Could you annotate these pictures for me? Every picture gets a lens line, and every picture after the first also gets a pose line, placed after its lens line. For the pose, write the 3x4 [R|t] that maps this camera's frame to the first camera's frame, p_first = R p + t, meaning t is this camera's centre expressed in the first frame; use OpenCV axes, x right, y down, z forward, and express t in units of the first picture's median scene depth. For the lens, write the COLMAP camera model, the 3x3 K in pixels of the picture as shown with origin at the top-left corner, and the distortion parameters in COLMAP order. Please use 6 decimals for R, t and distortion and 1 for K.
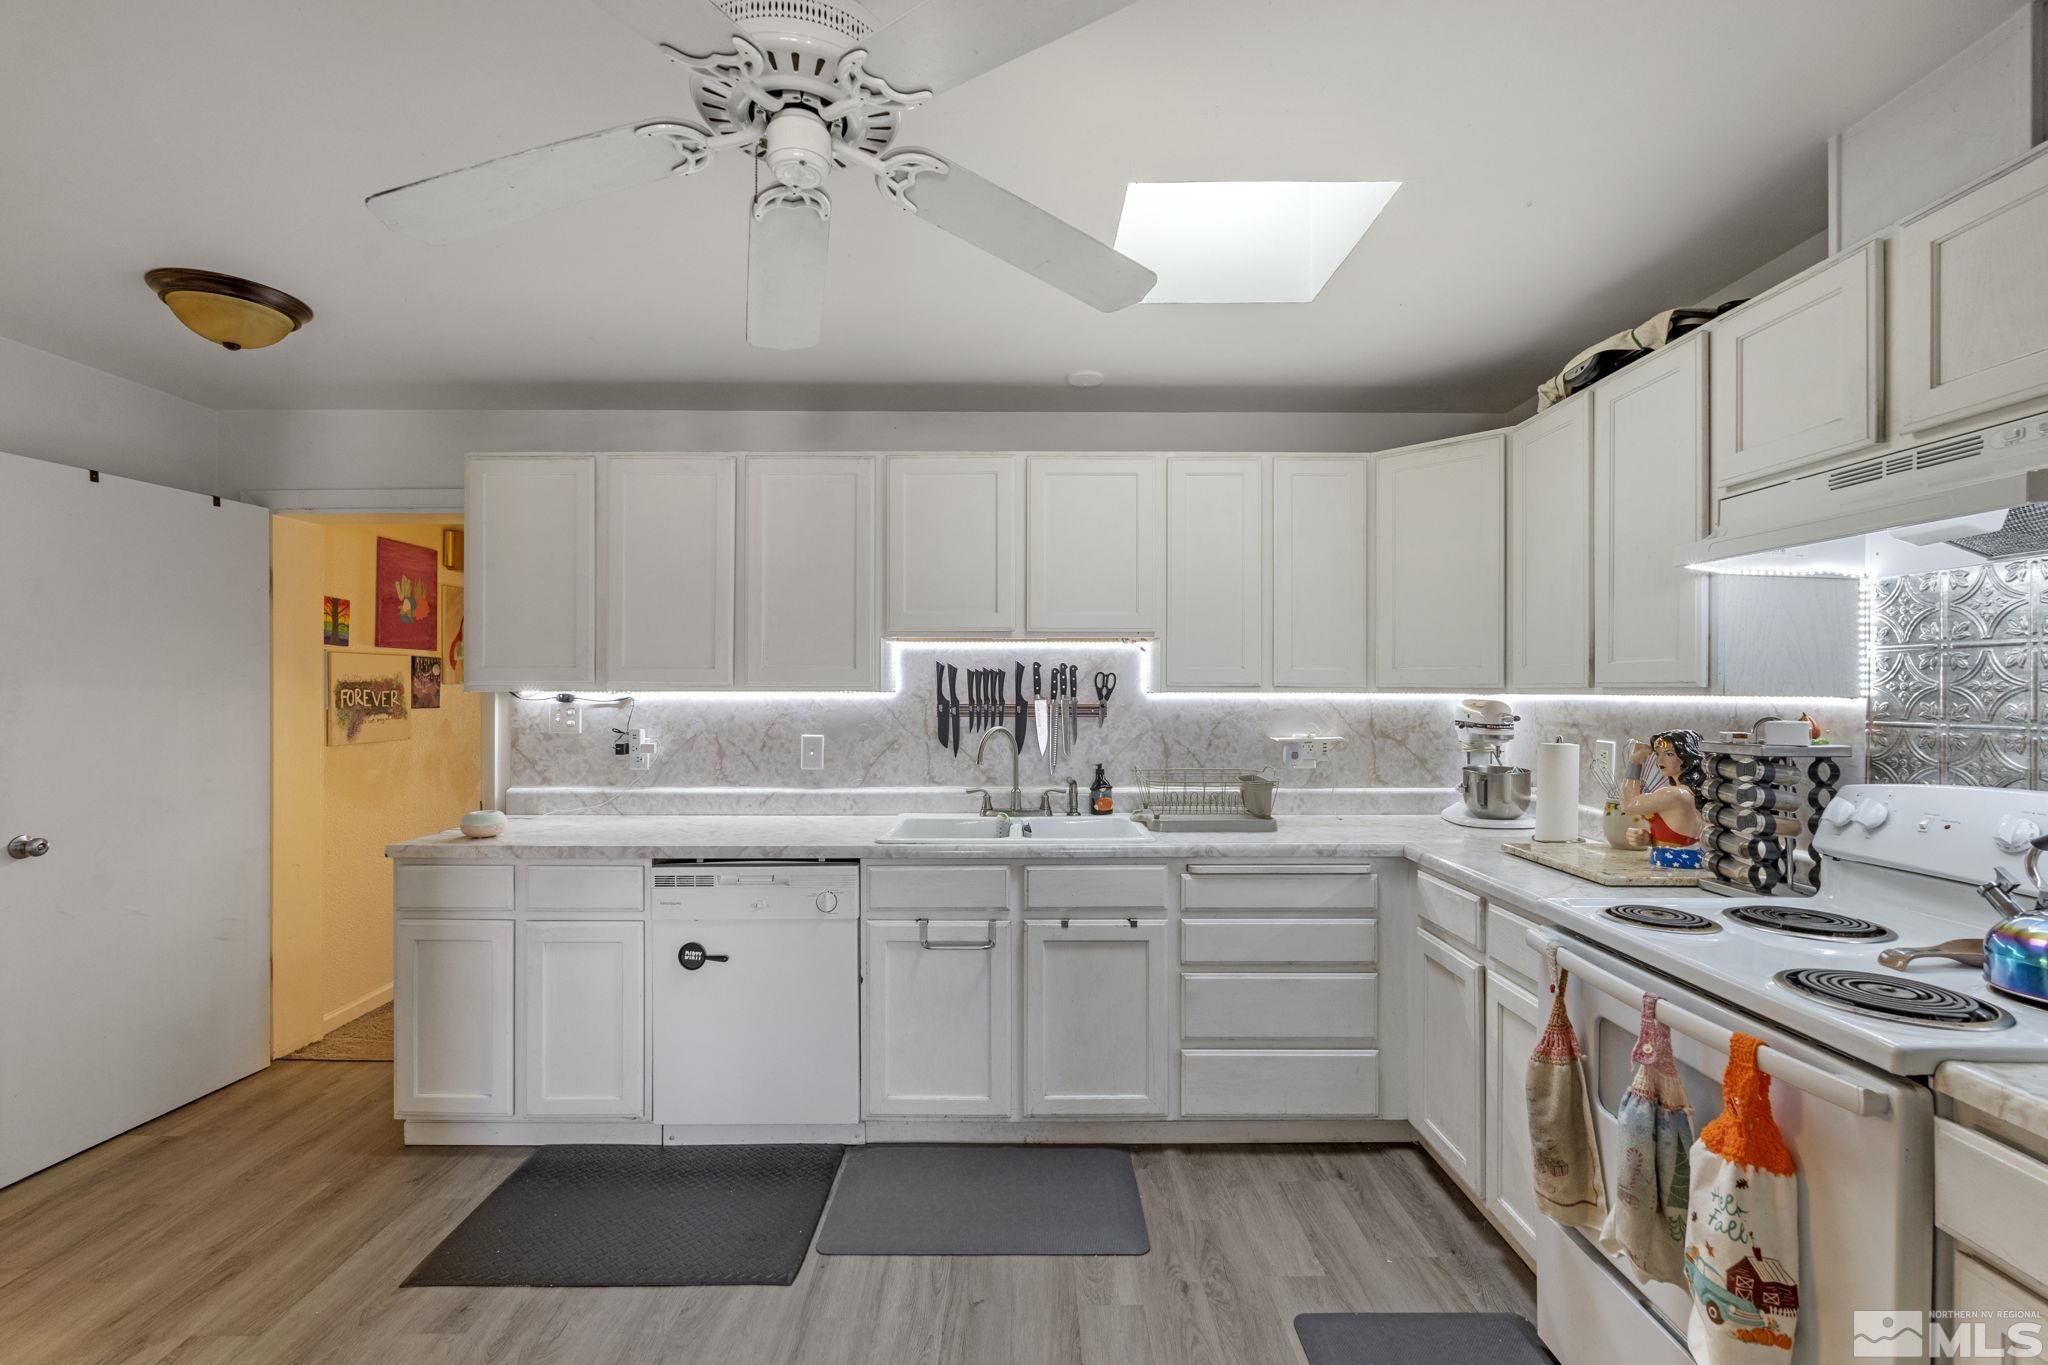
lens RADIAL K [[890.8, 0, 1017.0], [0, 890.8, 685.1], [0, 0, 1]] dist [-0.003474, 0.000175]
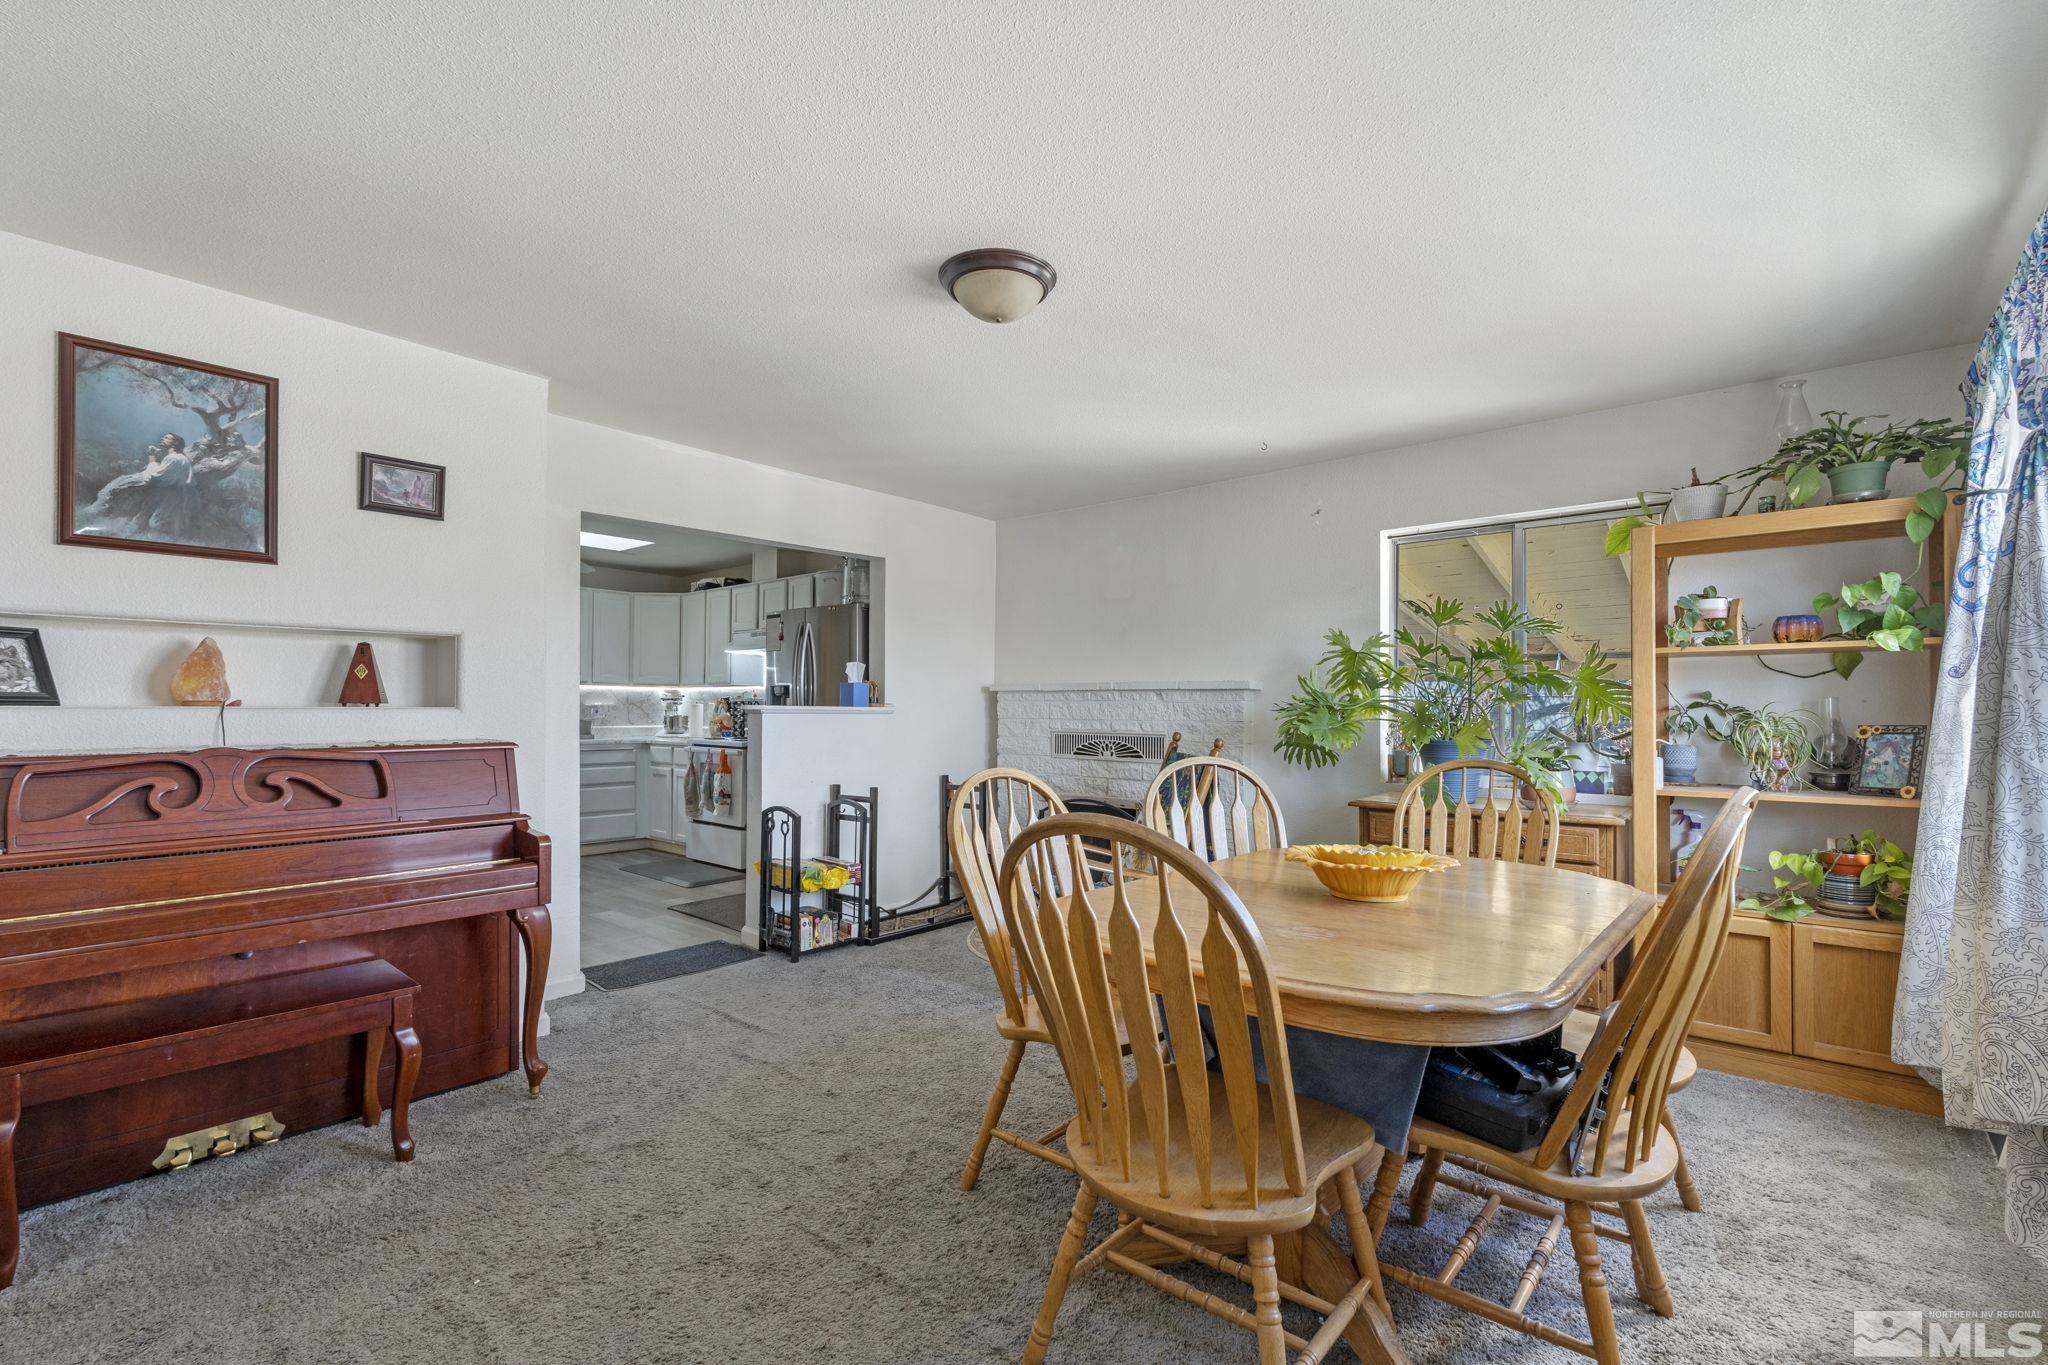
lens RADIAL K [[890.8, 0, 1017.0], [0, 890.8, 685.1], [0, 0, 1]] dist [-0.003474, 0.000175]
pose [[0.649618, 0.019545, 0.760010, -0.943225], [-0.005775, 0.999767, -0.020775, 0.061272], [-0.760239, 0.009107, 0.649580, -1.723243]]
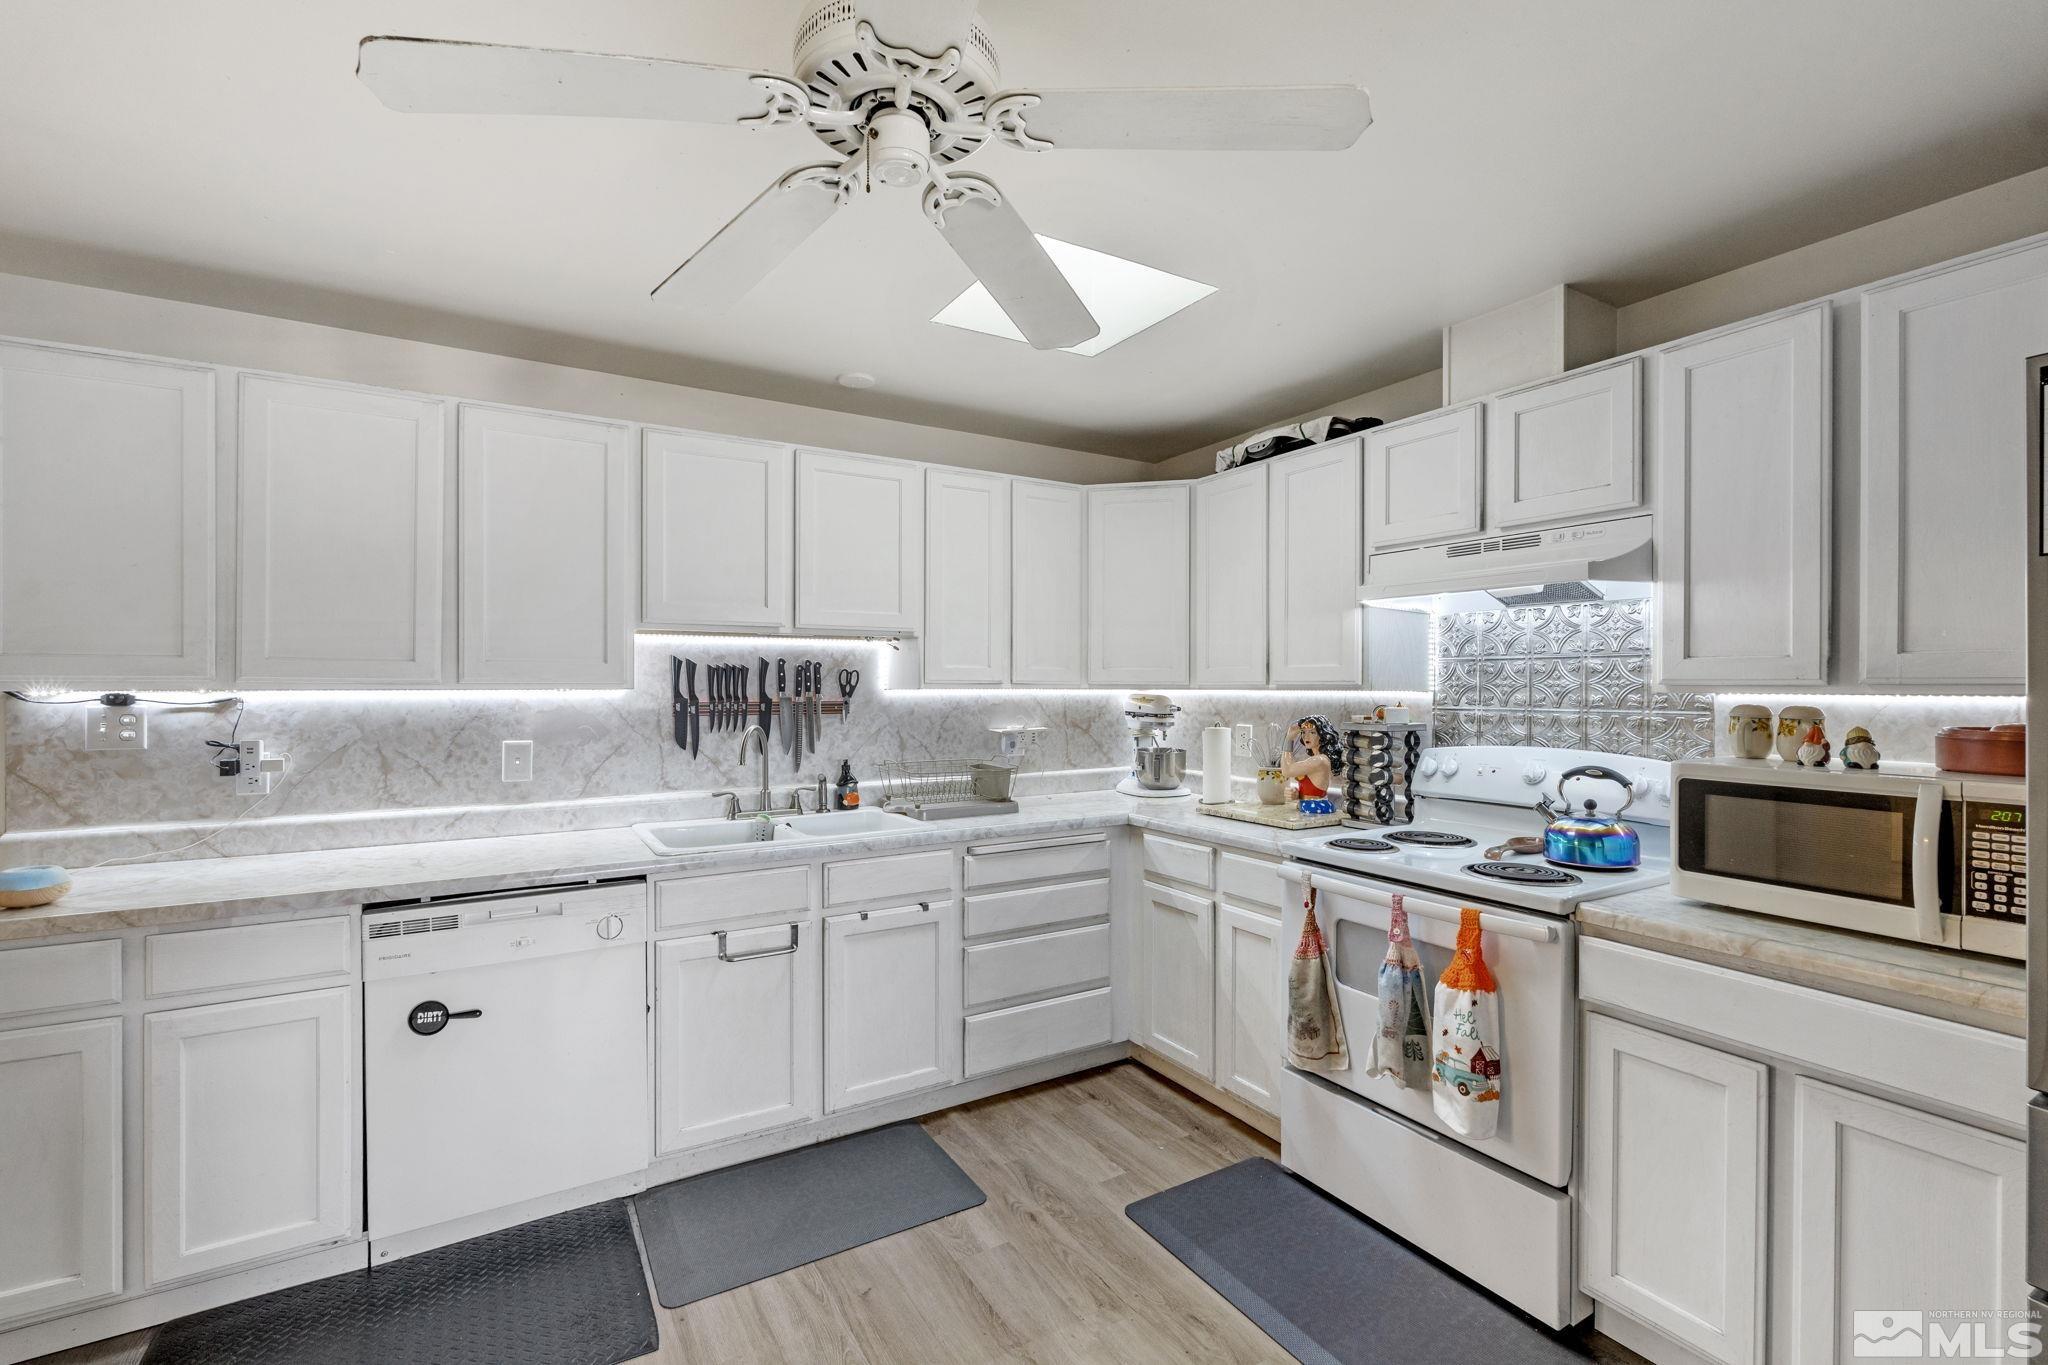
lens RADIAL K [[889.2, 0, 1026.7], [0, 889.2, 686.1], [0, 0, 1]] dist [-0.003835, -0.000096]
pose [[0.856722, -0.001334, 0.515777, -0.311228], [-0.001746, 0.999983, 0.005486, -0.001720], [-0.515776, -0.005600, 0.856705, 0.032797]]
